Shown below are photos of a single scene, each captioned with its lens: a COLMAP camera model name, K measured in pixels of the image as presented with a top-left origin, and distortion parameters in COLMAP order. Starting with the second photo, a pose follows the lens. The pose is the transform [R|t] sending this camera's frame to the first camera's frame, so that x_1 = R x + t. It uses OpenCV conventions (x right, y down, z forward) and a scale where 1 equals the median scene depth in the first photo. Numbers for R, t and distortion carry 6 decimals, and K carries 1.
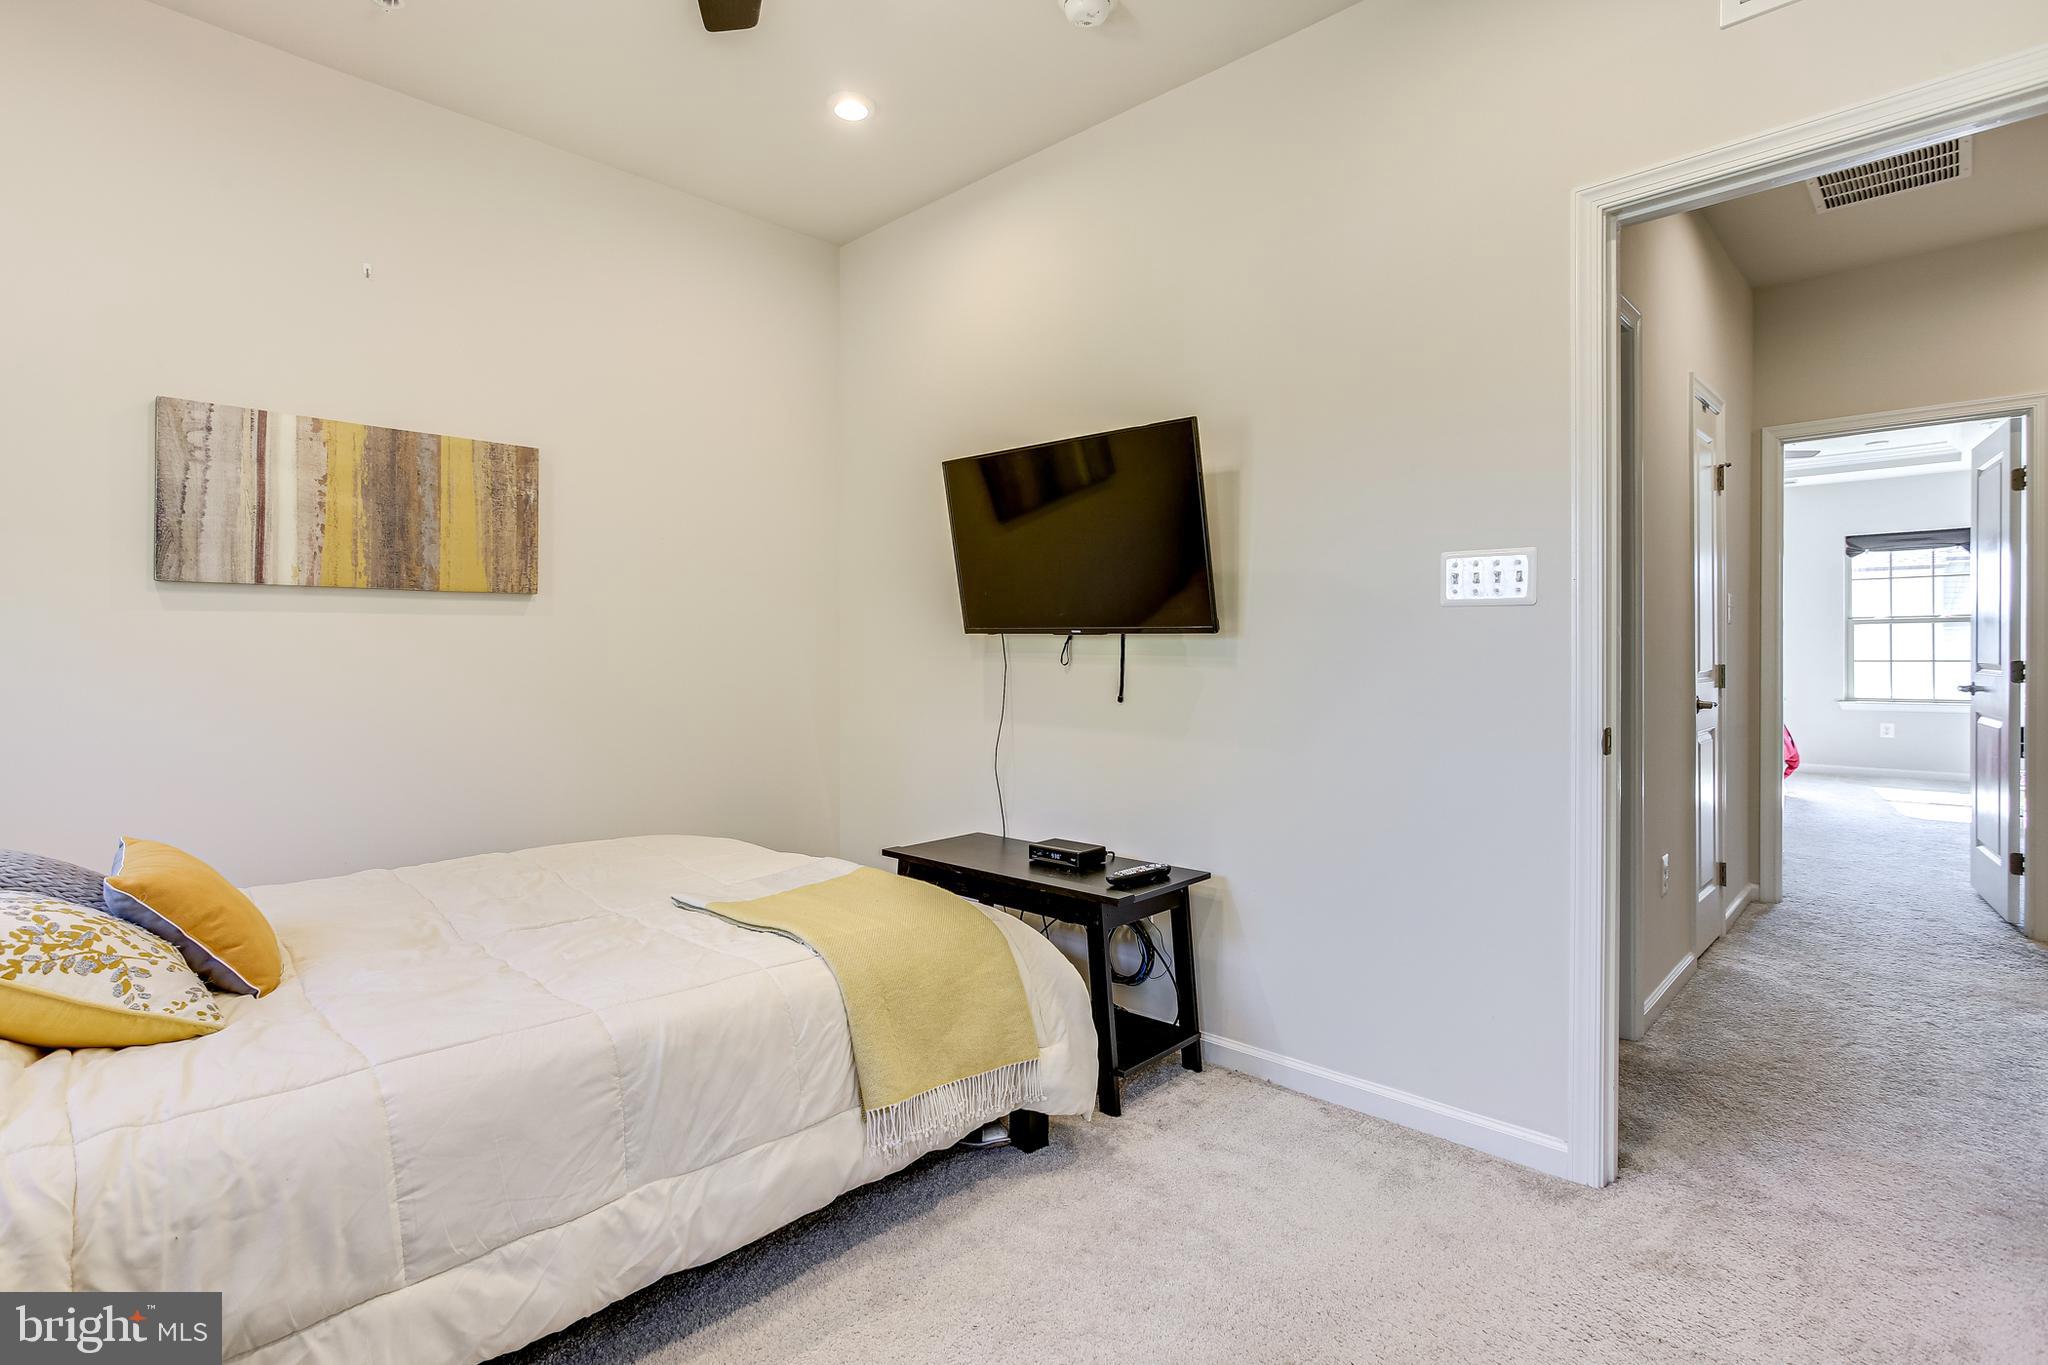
lens RADIAL K [[972.6, 0, 1003.1], [0, 972.6, 665.3], [0, 0, 1]] dist [-0.000735, 0.001369]
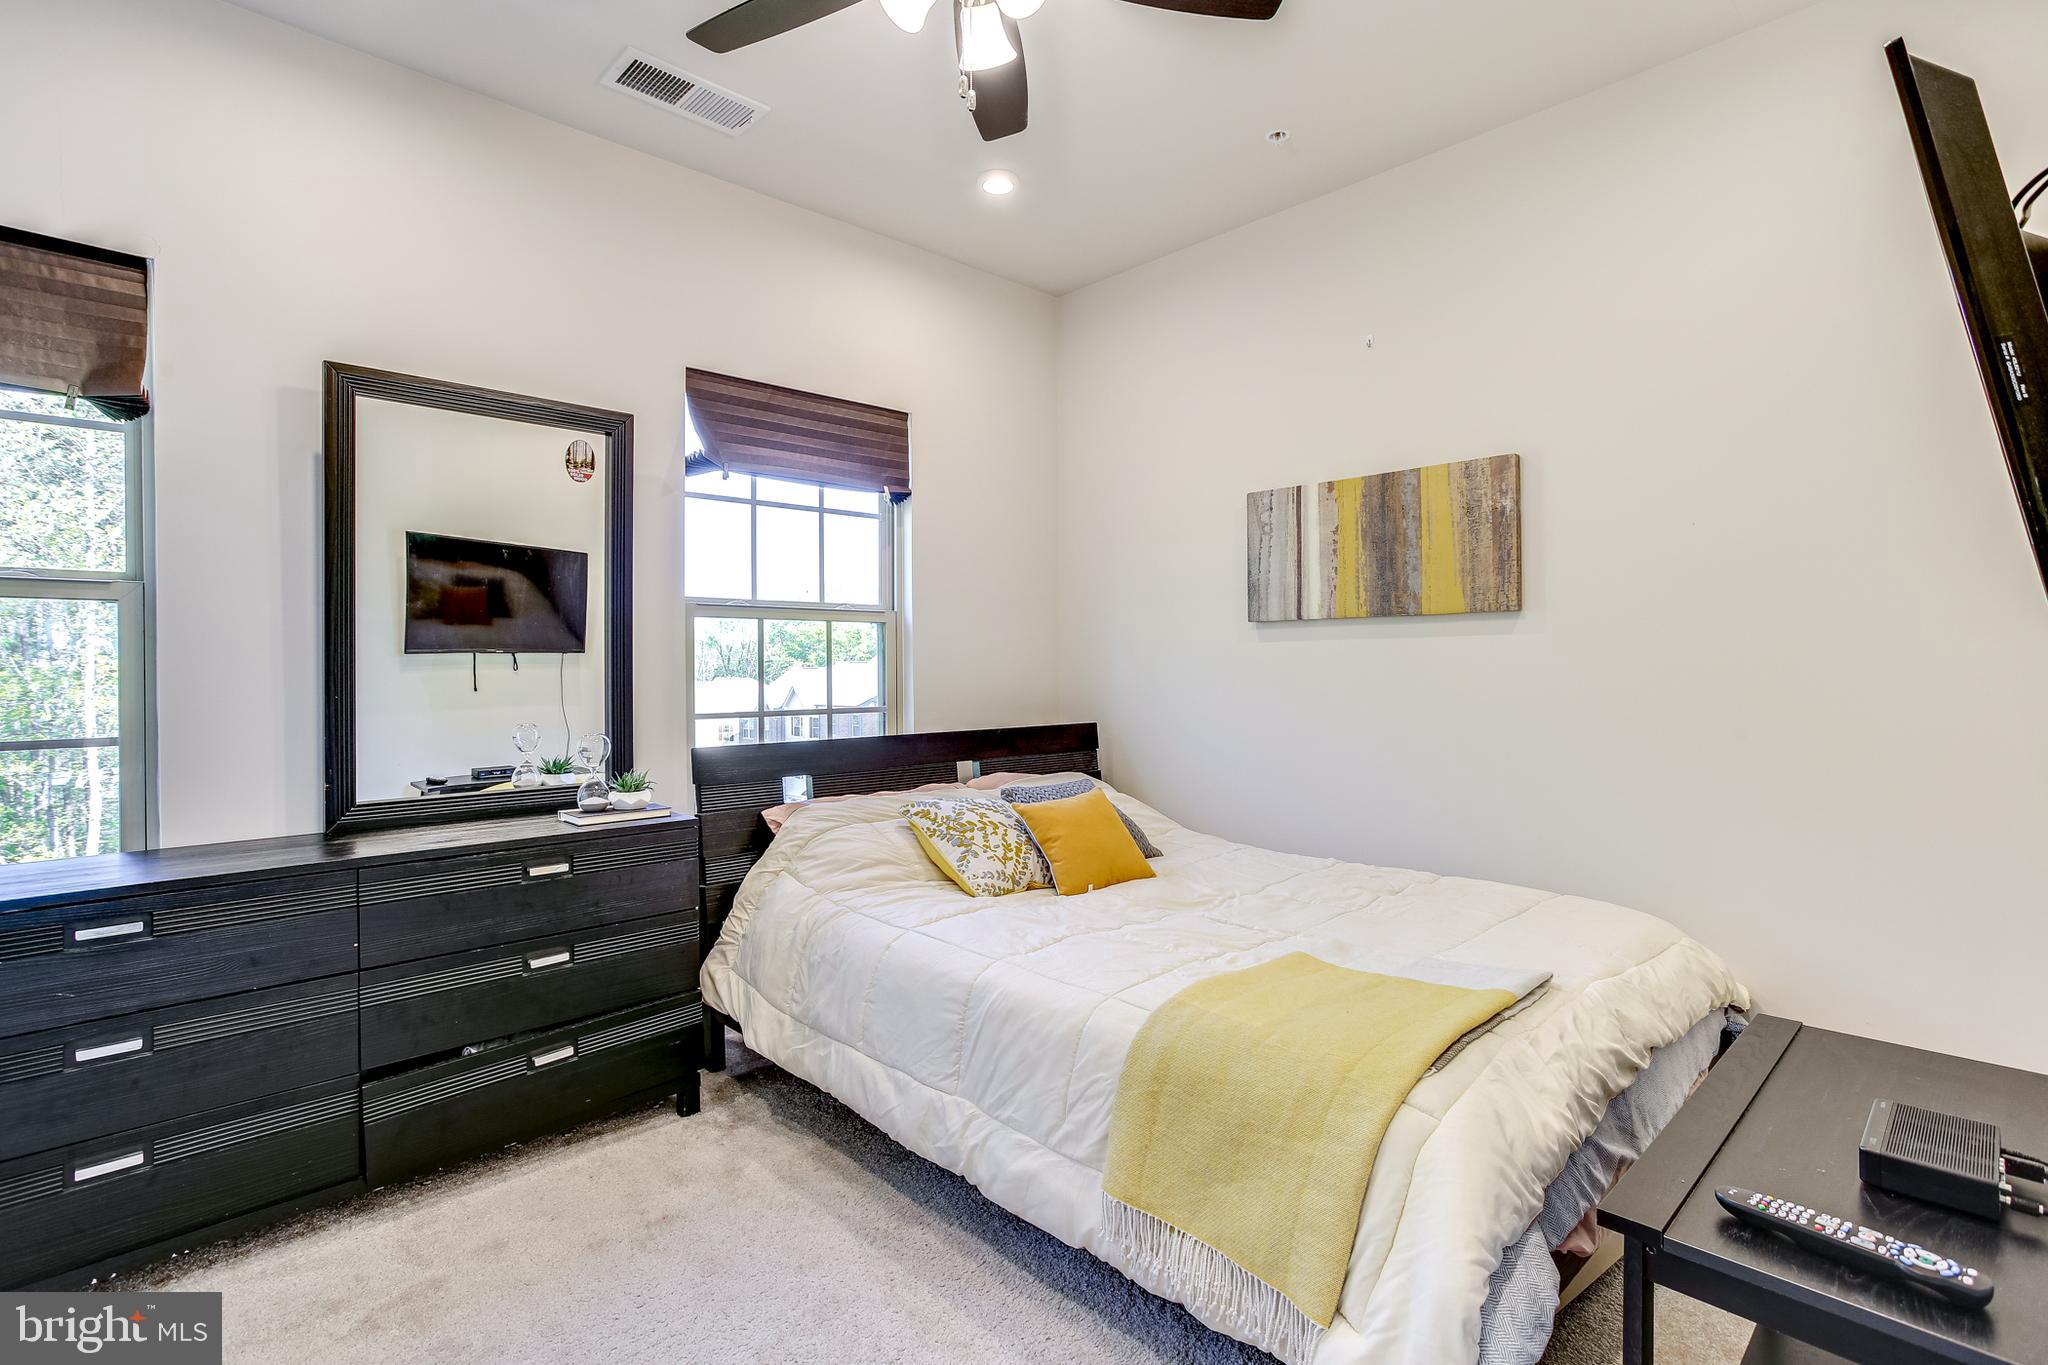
lens RADIAL K [[972.6, 0, 1003.1], [0, 972.6, 665.3], [0, 0, 1]] dist [-0.000735, 0.001369]
pose [[-0.022697, 0.007388, -0.999715, 0.538858], [-0.006514, 0.999950, 0.007538, -0.029952], [0.999721, 0.006684, -0.022648, 0.632203]]
